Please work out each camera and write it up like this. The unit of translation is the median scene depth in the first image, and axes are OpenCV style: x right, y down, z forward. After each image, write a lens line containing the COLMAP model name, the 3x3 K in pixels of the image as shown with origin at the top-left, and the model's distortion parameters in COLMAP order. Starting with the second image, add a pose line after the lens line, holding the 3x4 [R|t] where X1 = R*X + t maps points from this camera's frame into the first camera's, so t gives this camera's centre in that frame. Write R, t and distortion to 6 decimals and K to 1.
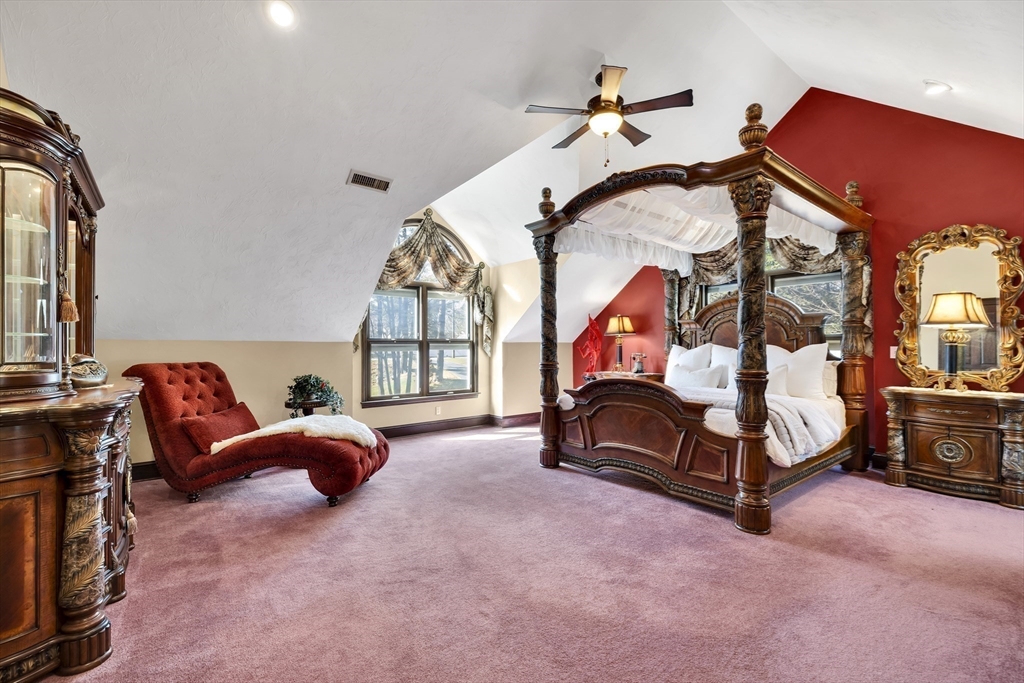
lens RADIAL K [[438.3, 0, 514.1], [0, 438.3, 348.4], [0, 0, 1]] dist [-0.003414, 0.000138]
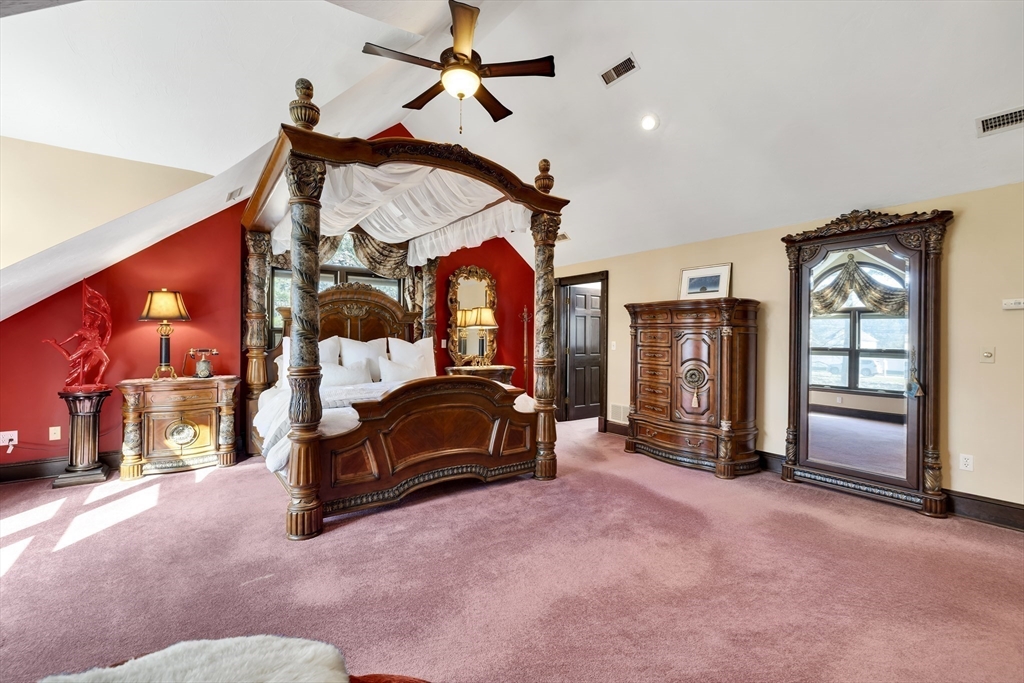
lens RADIAL K [[438.3, 0, 513.9], [0, 438.3, 332.8], [0, 0, 1]] dist [-0.003414, 0.000138]
pose [[0.031839, 0.007019, 0.999468, -0.633380], [-0.007778, 0.999947, -0.006774, -0.020640], [-0.999463, -0.007558, 0.031892, 0.804687]]
